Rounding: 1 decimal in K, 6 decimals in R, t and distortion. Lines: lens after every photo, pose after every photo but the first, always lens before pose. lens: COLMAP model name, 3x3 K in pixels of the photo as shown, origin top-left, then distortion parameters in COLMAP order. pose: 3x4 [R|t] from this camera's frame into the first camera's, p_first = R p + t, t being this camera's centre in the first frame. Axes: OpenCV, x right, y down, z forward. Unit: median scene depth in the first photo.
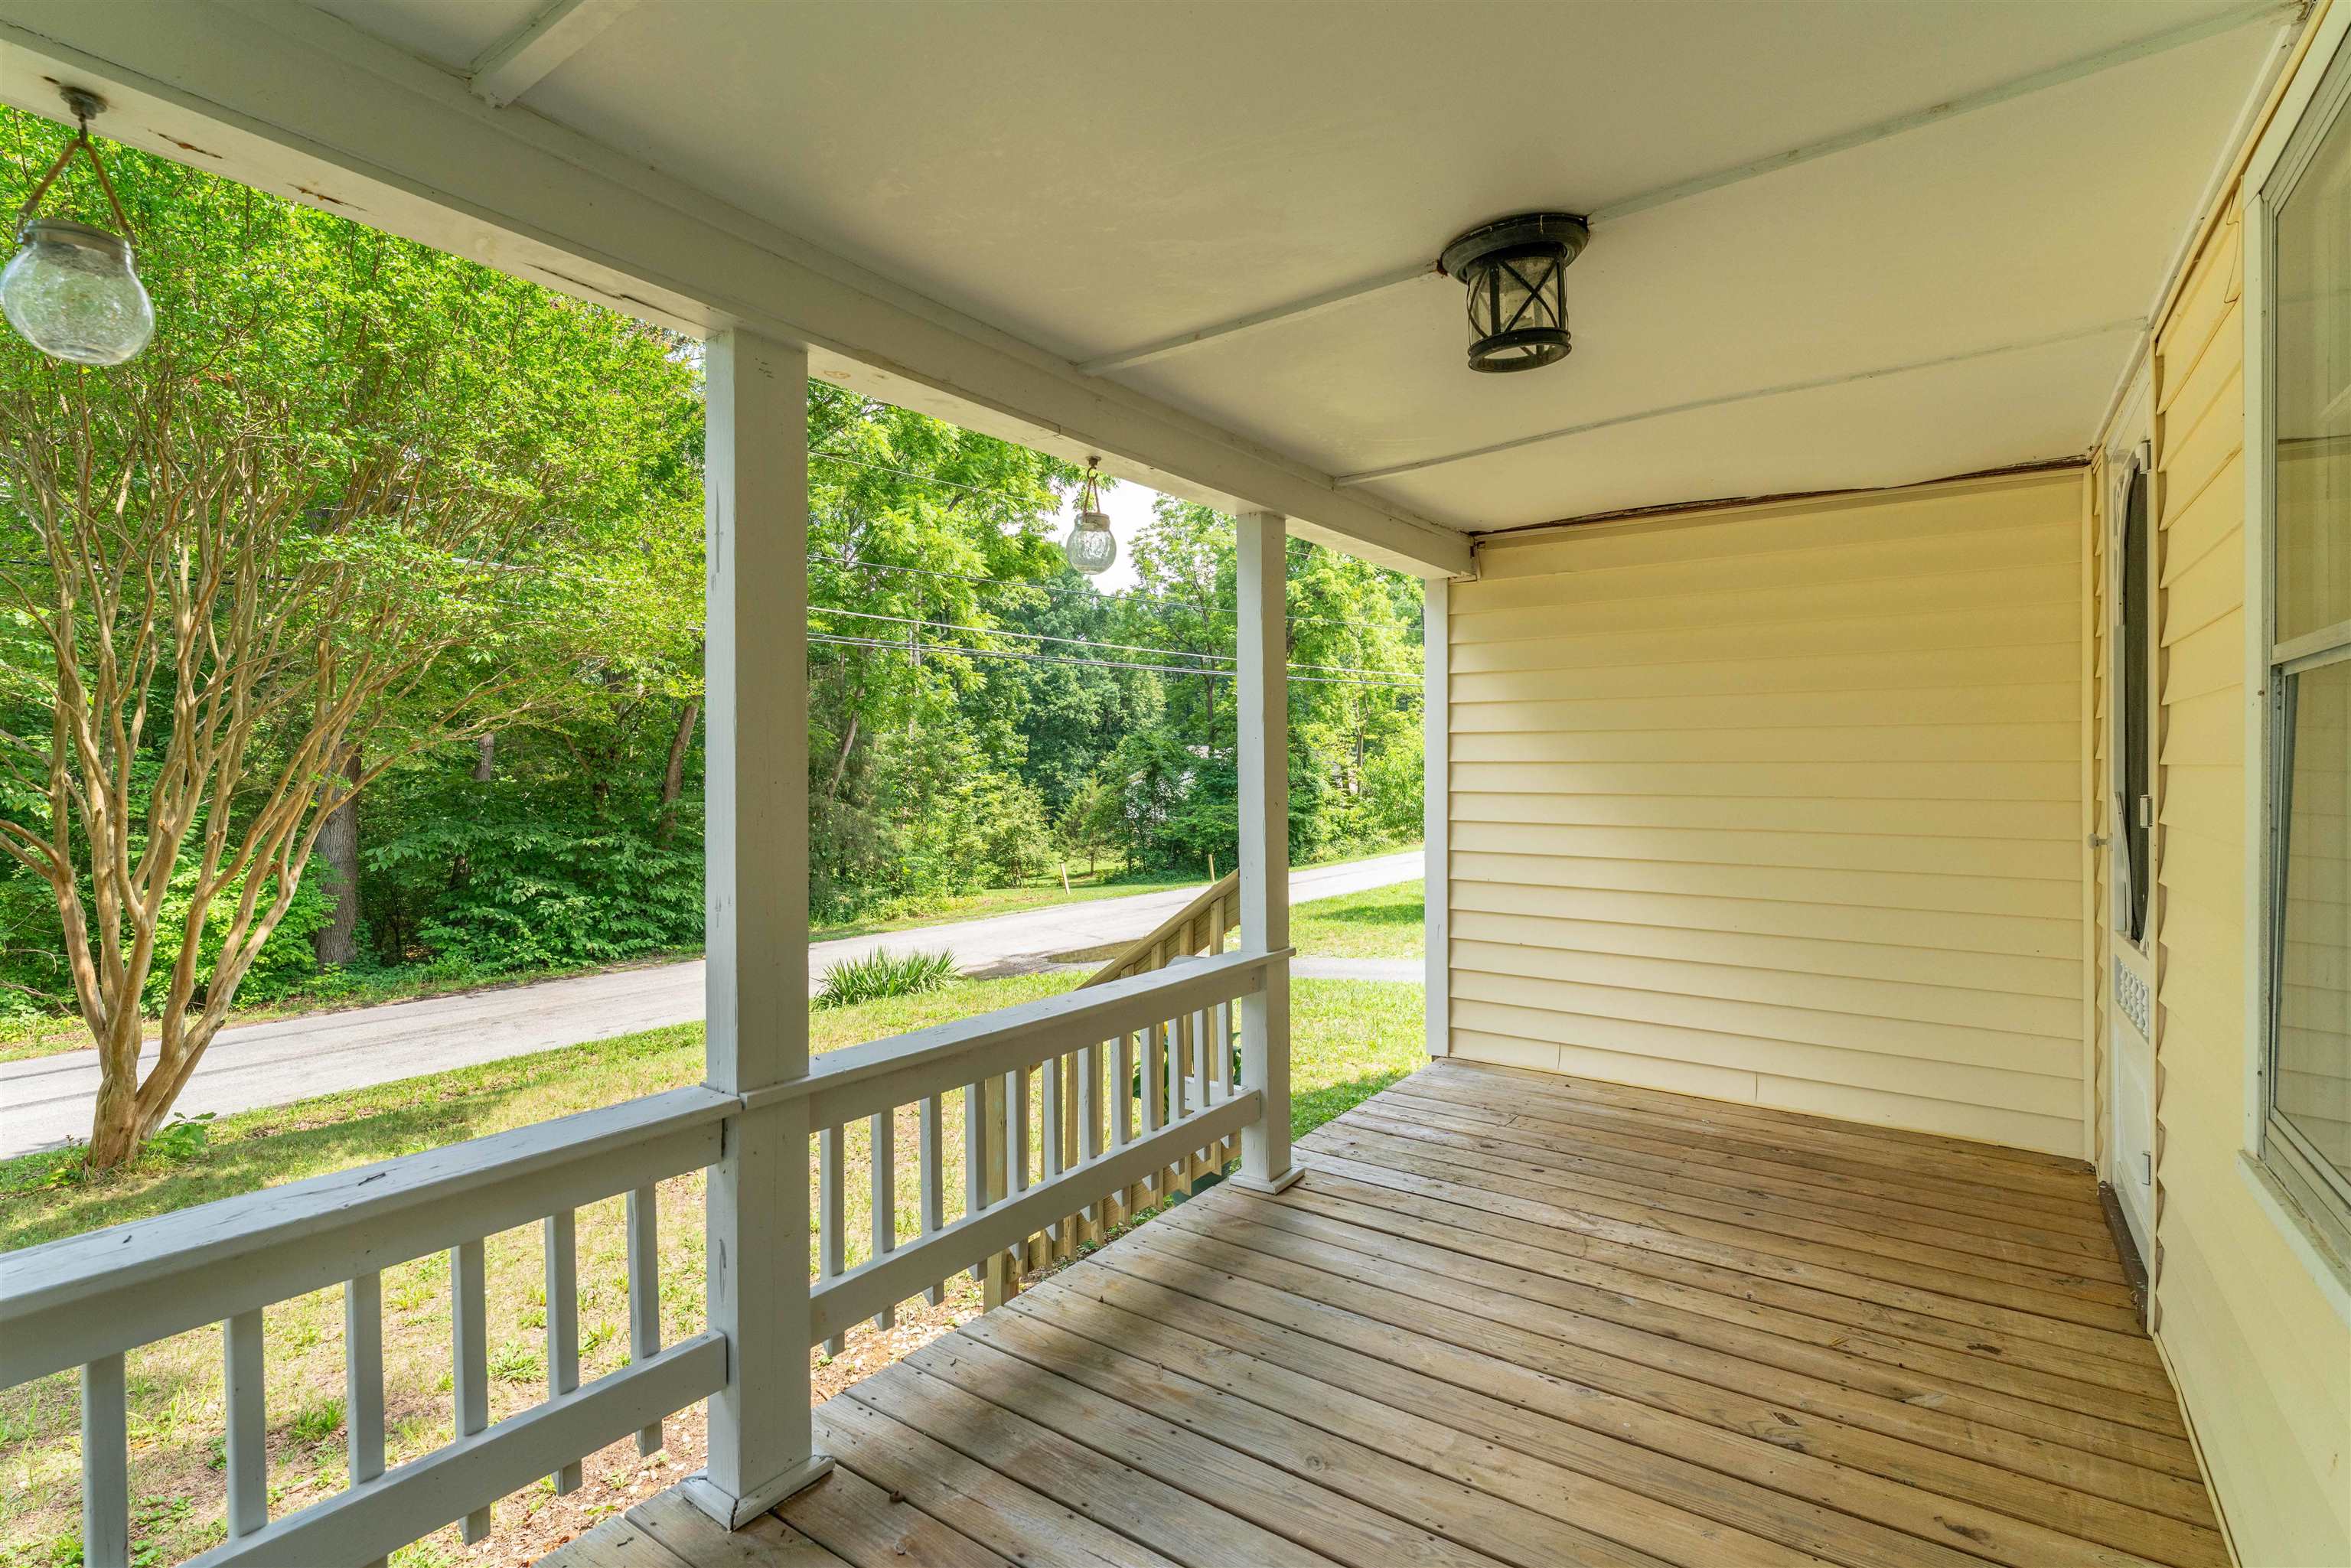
lens RADIAL K [[1101.9, 0, 1175.5], [0, 1101.9, 784.0], [0, 0, 1]] dist [-0.000040, 0.000025]
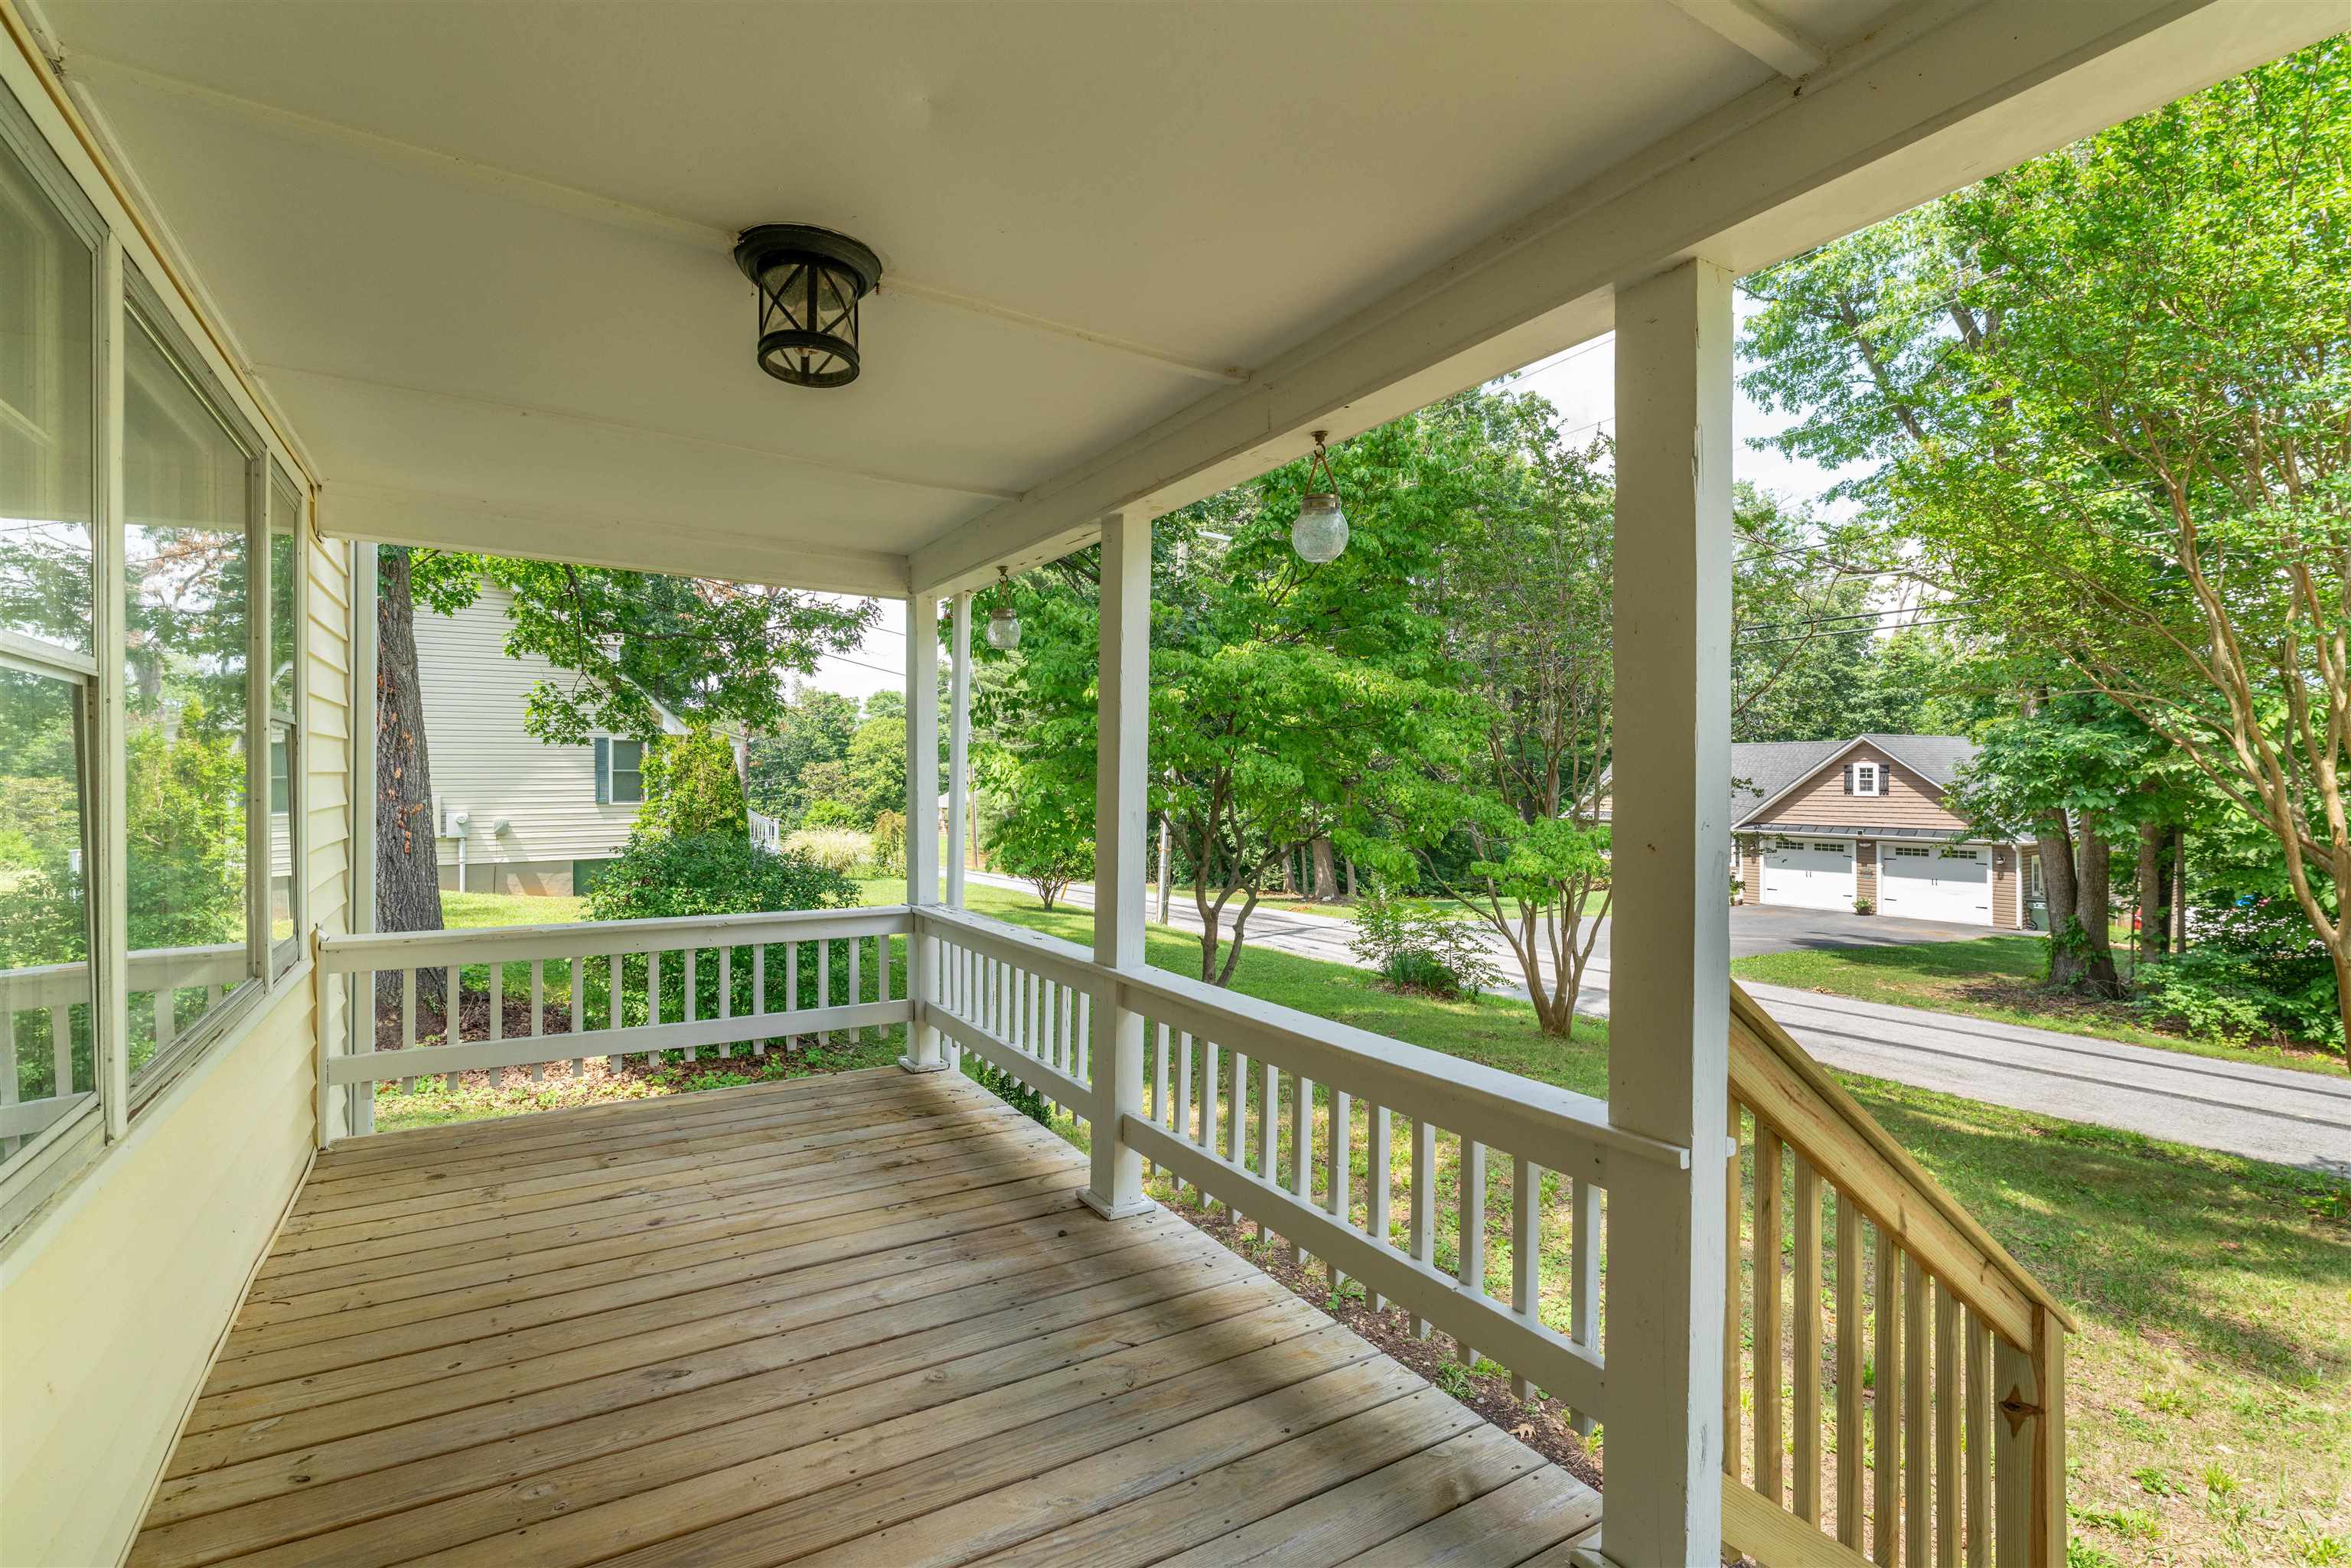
lens RADIAL K [[1101.9, 0, 1175.5], [0, 1101.9, 784.0], [0, 0, 1]] dist [-0.000040, 0.000025]
pose [[-0.400223, 0.000331, -0.916418, 0.955599], [-0.011795, 0.999915, 0.005513, -0.016691], [0.916342, 0.013016, -0.400185, 1.473349]]
